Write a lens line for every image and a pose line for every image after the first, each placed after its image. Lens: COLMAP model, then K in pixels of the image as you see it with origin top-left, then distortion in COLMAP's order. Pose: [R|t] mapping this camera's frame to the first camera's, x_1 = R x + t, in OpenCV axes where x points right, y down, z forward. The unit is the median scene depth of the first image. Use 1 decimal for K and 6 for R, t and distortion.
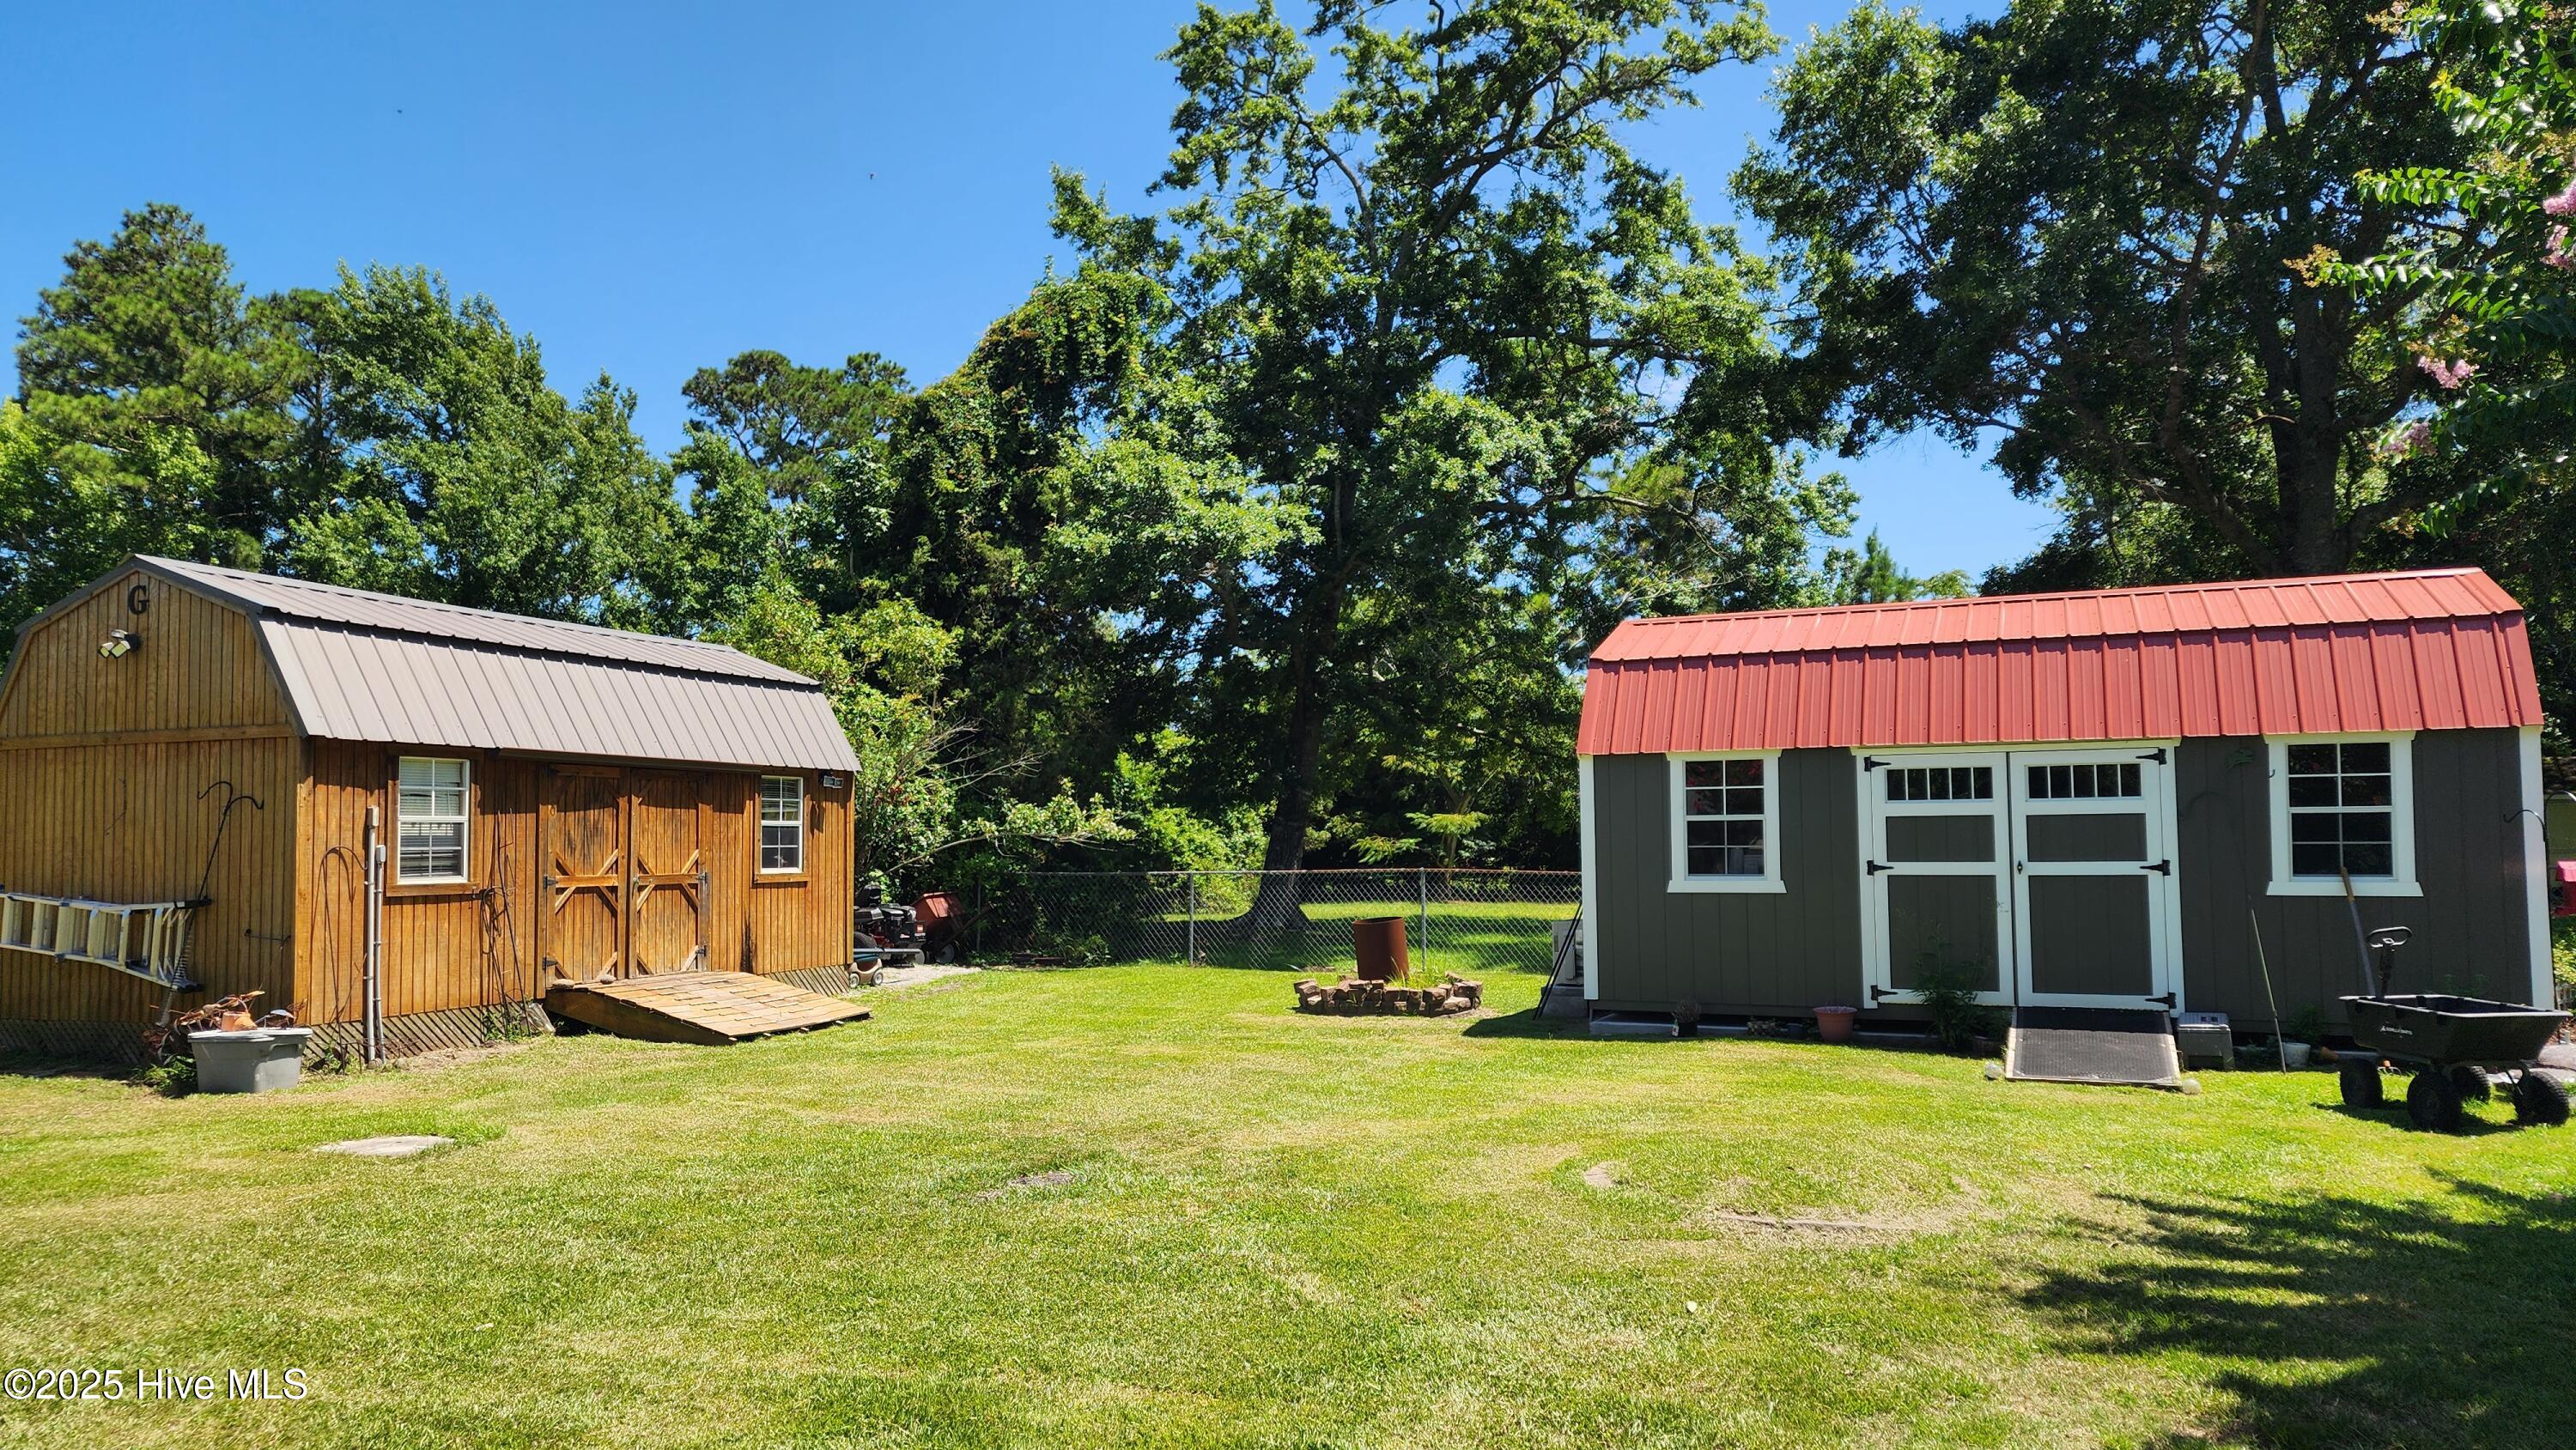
lens RADIAL K [[1736.2, 0, 1297.4], [0, 1736.2, 740.3], [0, 0, 1]] dist [0.062290, -0.052211]
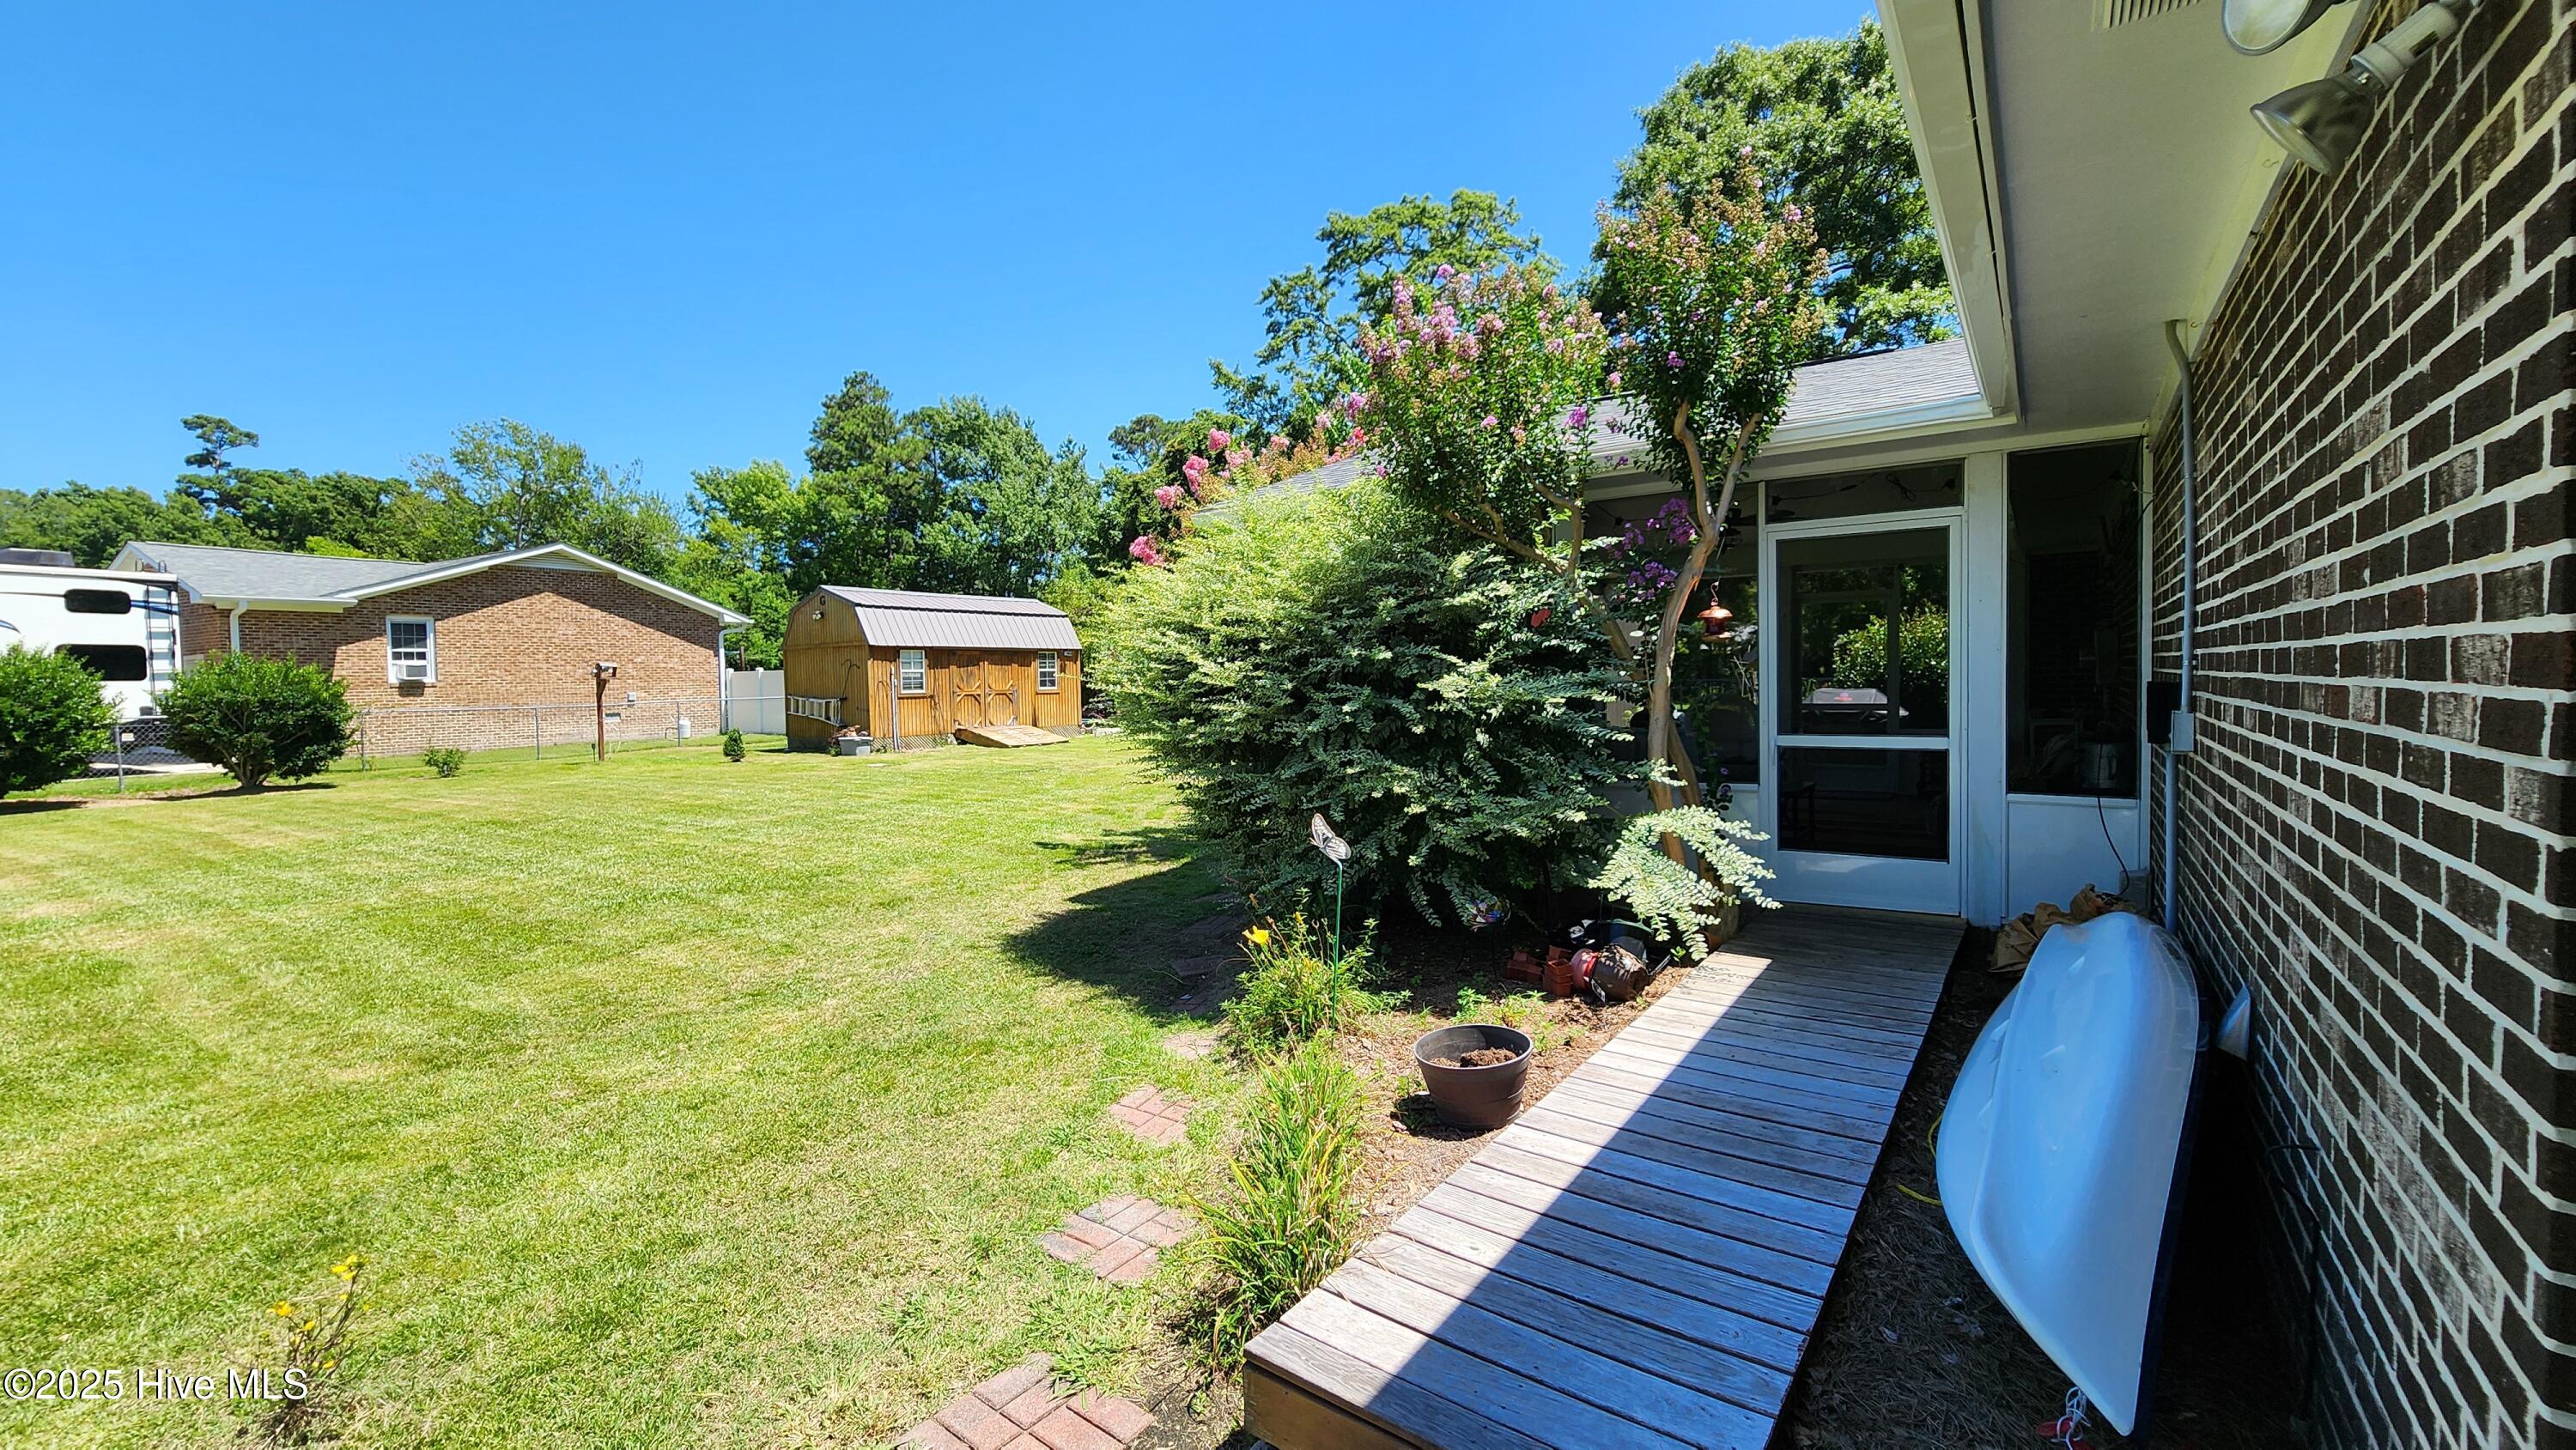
lens RADIAL K [[1051.7, 0, 1277.4], [0, 1051.7, 717.2], [0, 0, 1]] dist [-0.010792, 0.000800]
pose [[0.974287, -0.001240, -0.225307, 0.434461], [0.023962, 0.994884, 0.098143, -0.031642], [0.224033, -0.101018, 0.969332, -0.503472]]
